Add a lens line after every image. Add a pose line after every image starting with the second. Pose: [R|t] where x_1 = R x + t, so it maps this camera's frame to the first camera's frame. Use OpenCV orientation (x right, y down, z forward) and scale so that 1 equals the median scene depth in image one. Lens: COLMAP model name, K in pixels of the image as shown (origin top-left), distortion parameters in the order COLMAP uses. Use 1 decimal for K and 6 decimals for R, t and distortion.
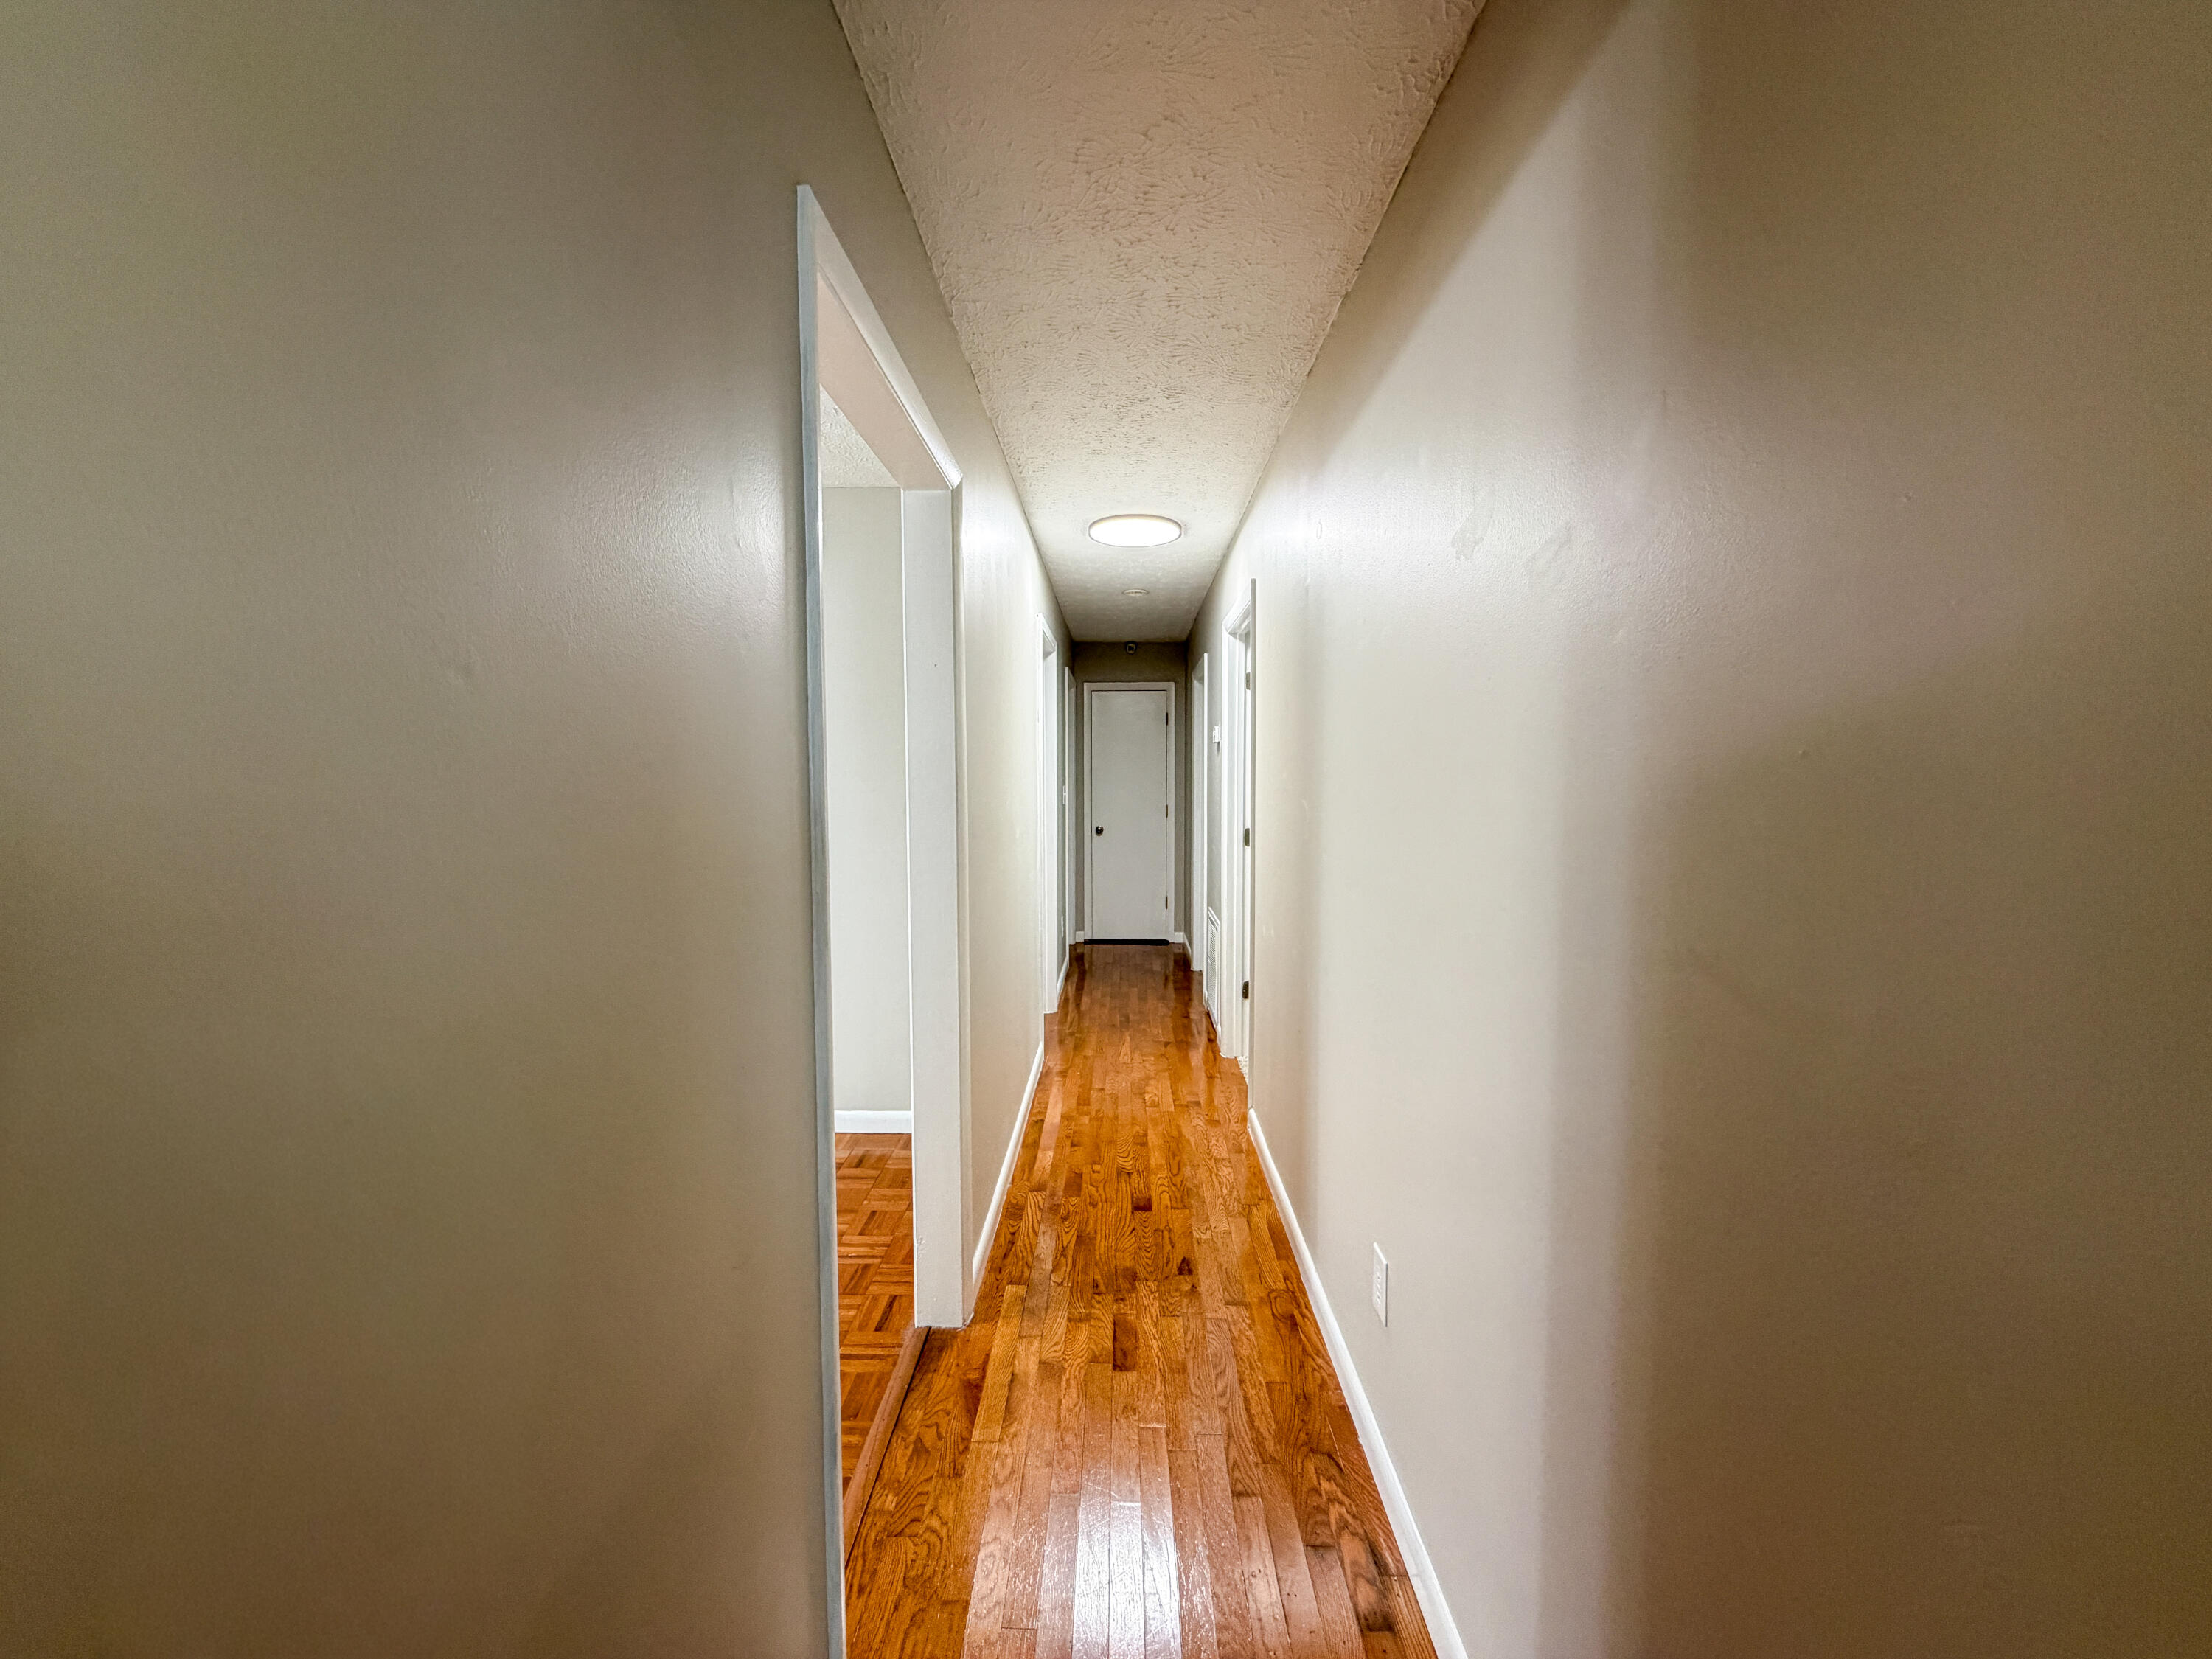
lens RADIAL K [[886.8, 0, 1110.9], [0, 886.8, 827.0], [0, 0, 1]] dist [-0.000677, 0.000143]
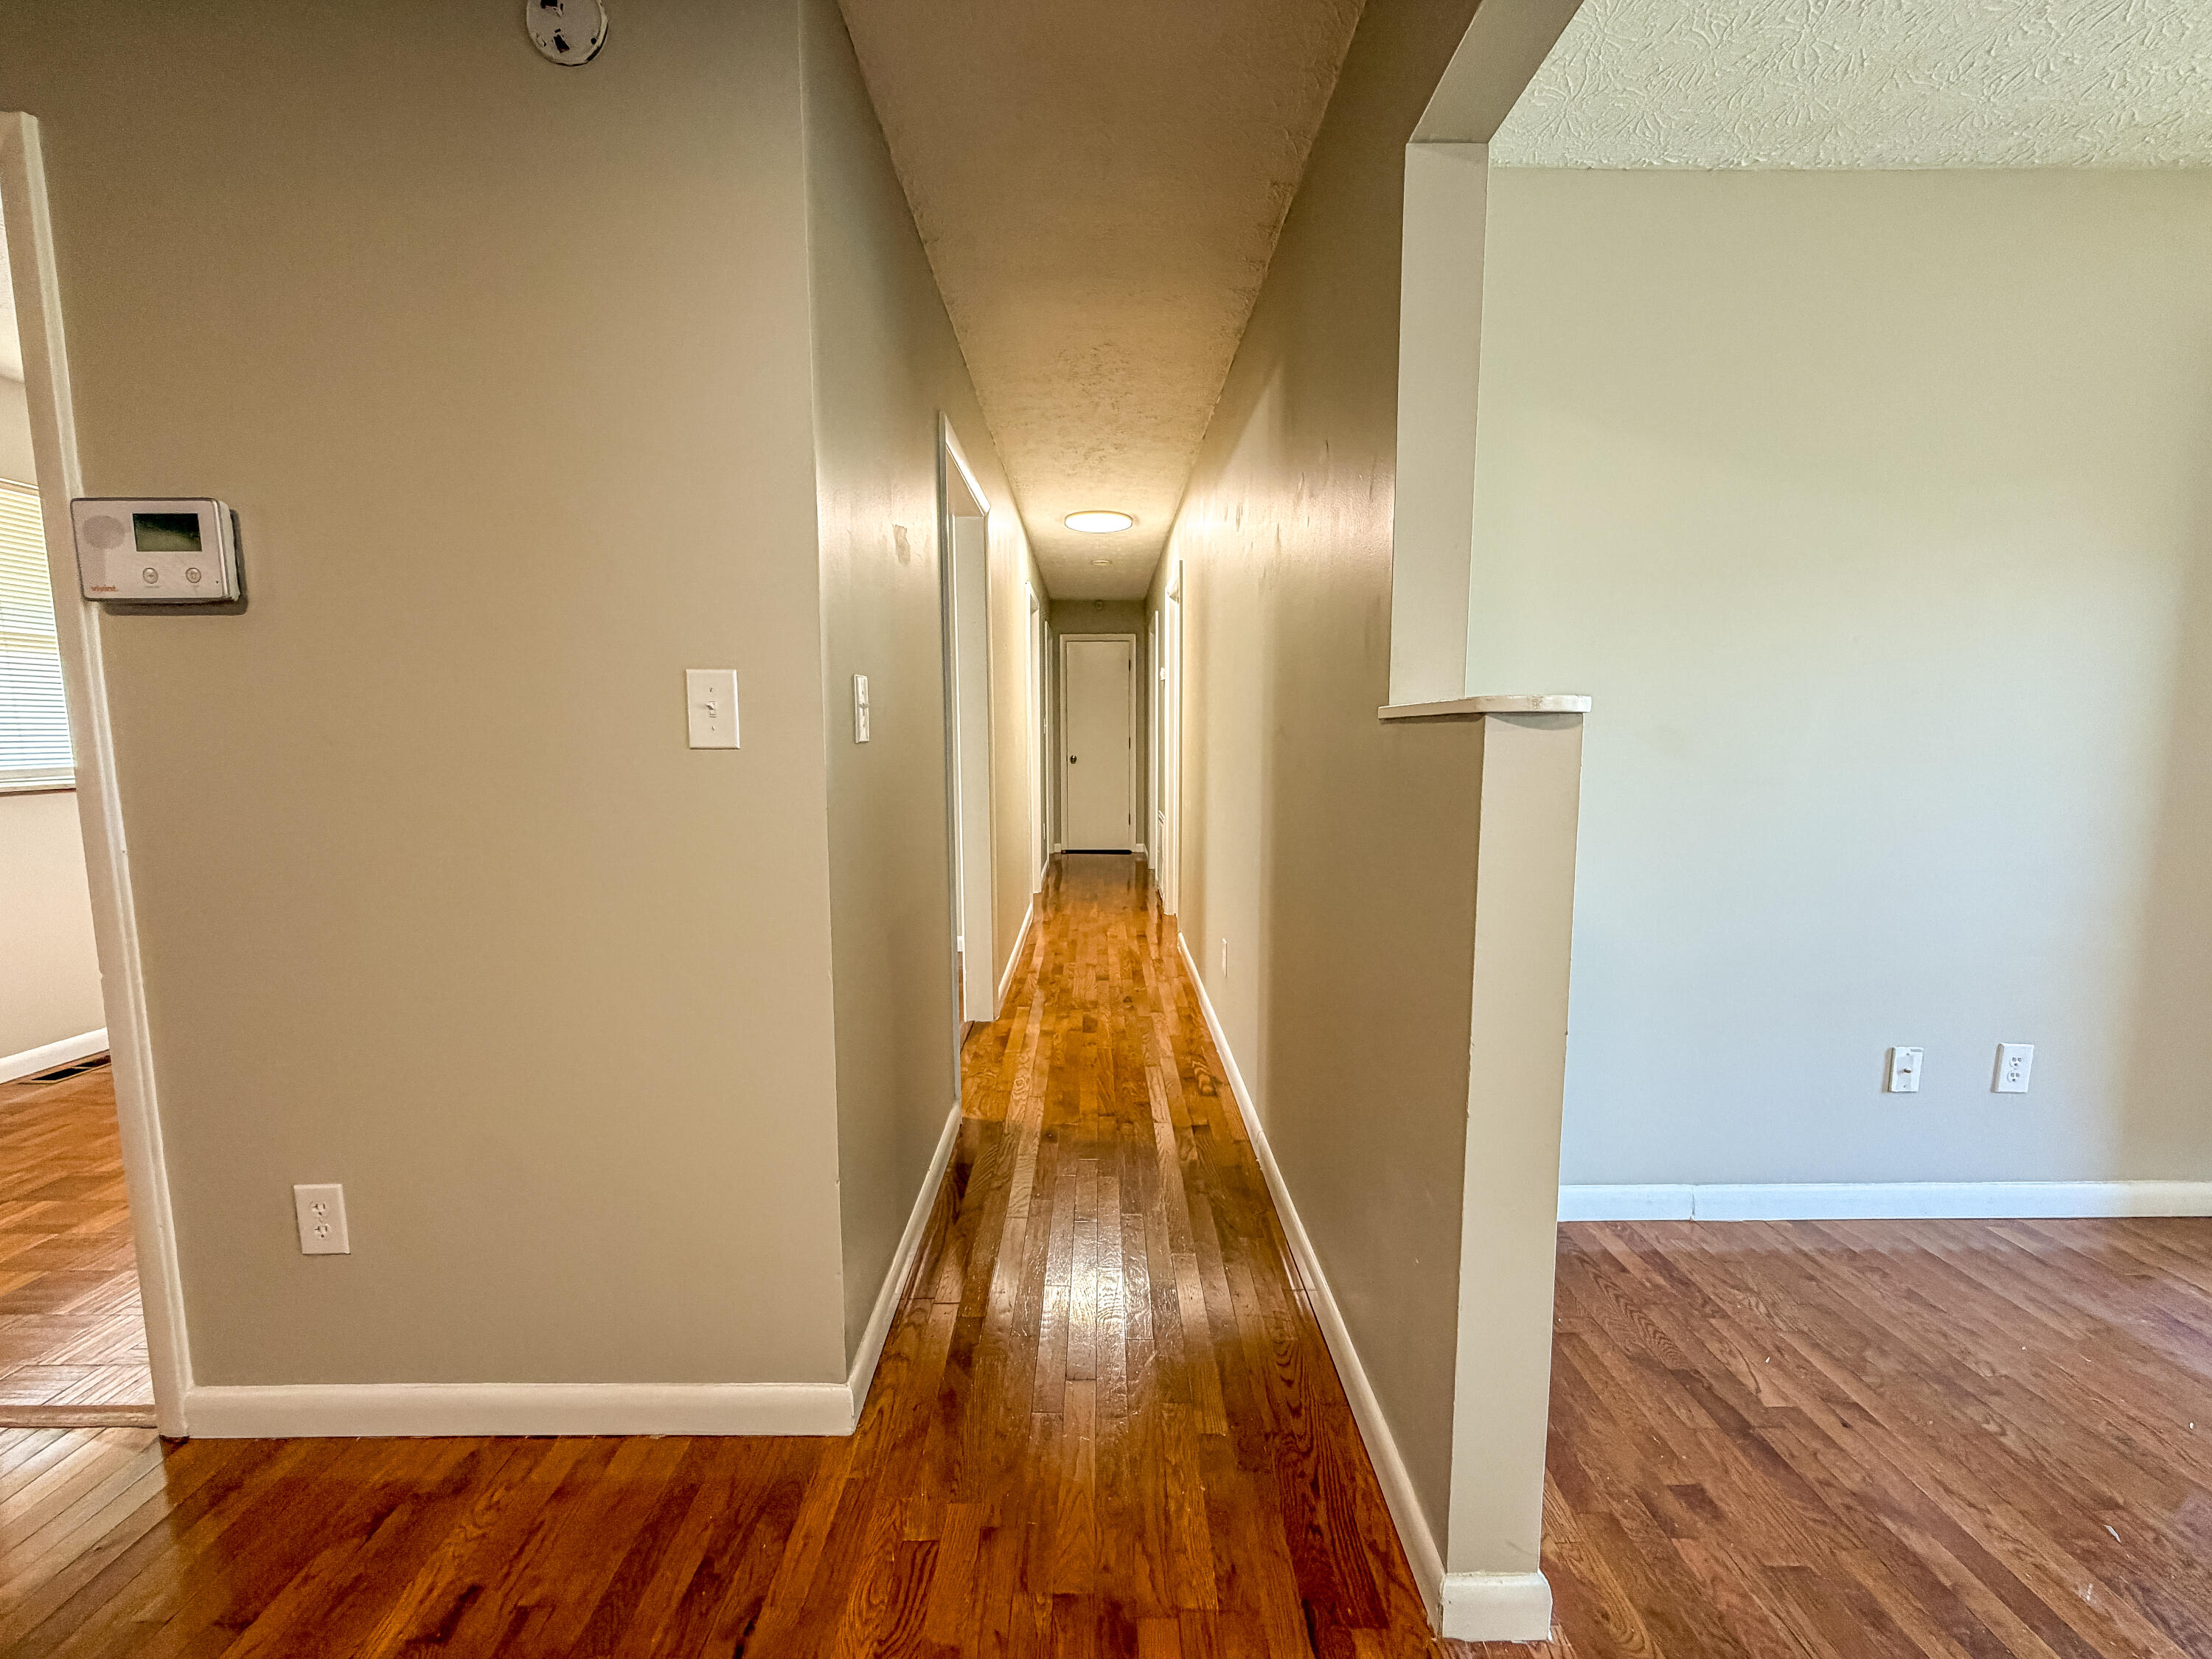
lens RADIAL K [[886.8, 0, 1110.9], [0, 886.8, 827.0], [0, 0, 1]] dist [-0.000677, 0.000143]
pose [[0.999567, -0.003957, 0.029157, 0.003871], [0.002459, 0.998684, 0.051220, 0.057321], [-0.029321, -0.051126, 0.998262, -0.338714]]
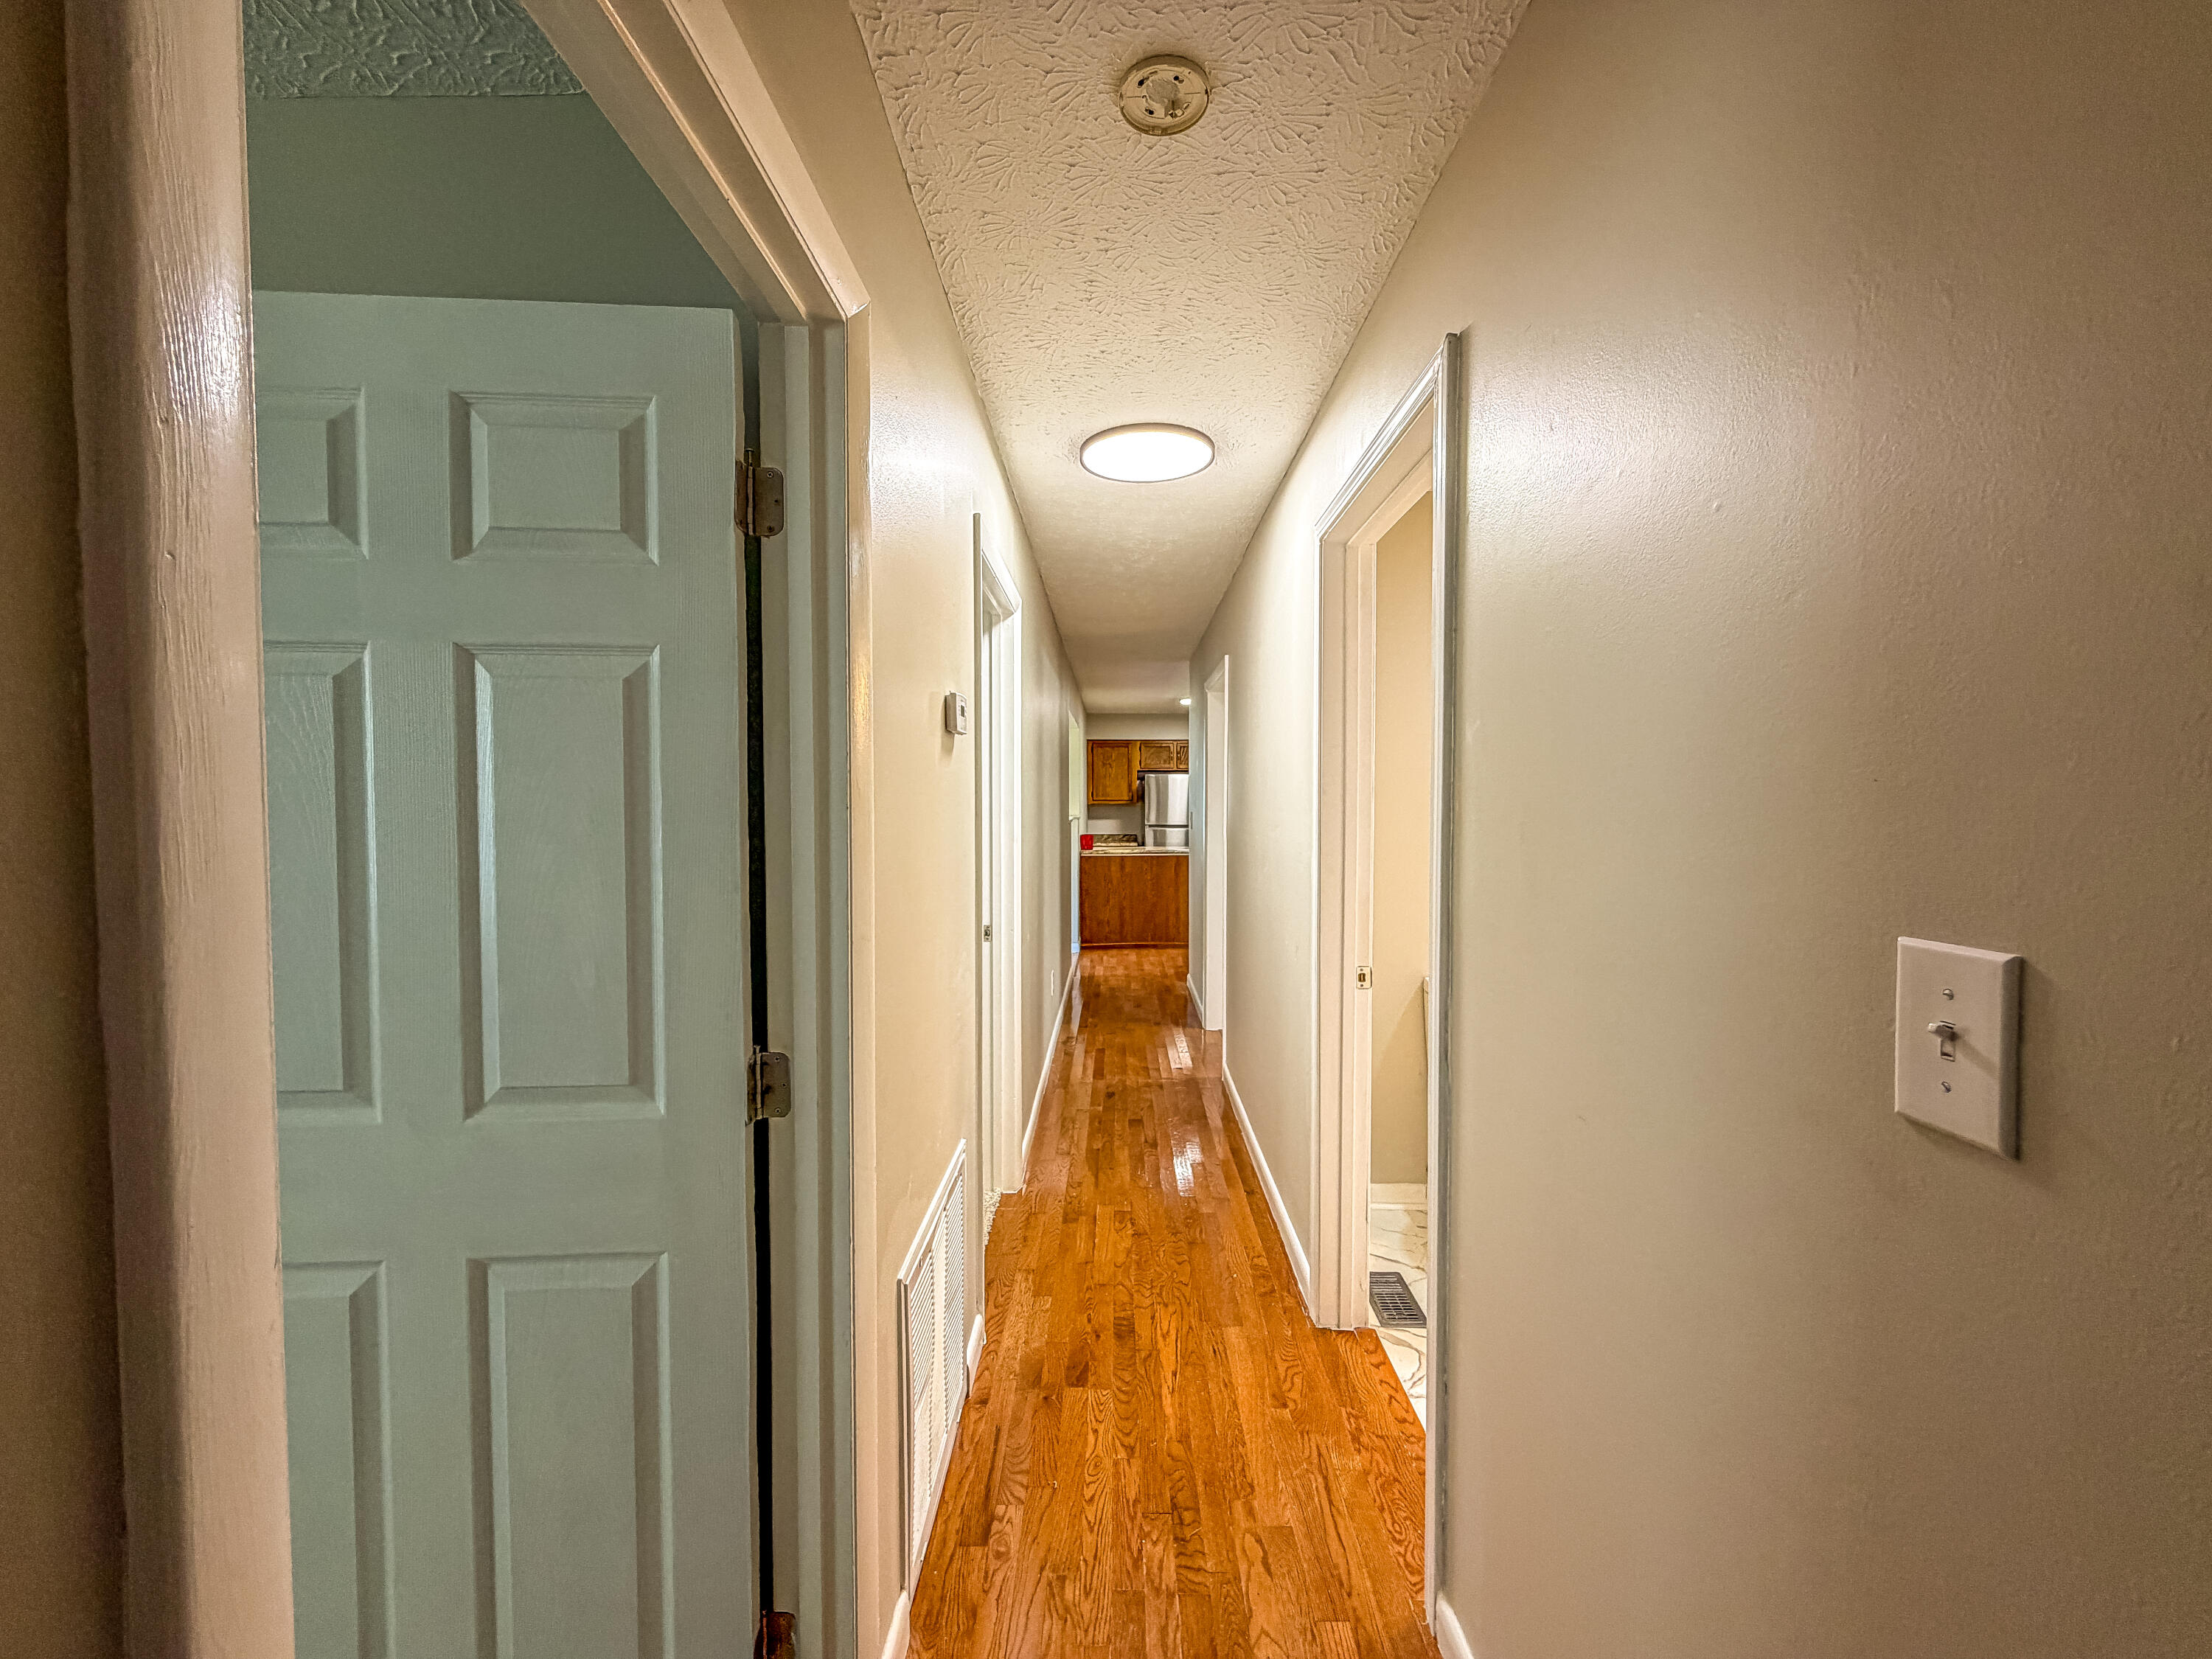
lens RADIAL K [[886.8, 0, 1110.9], [0, 886.8, 827.0], [0, 0, 1]] dist [-0.000677, 0.000143]
pose [[0.999991, 0.004266, 0.000611, -0.000578], [-0.004246, 0.999557, -0.029441, -0.018079], [-0.000736, 0.029439, 0.999566, 0.293309]]
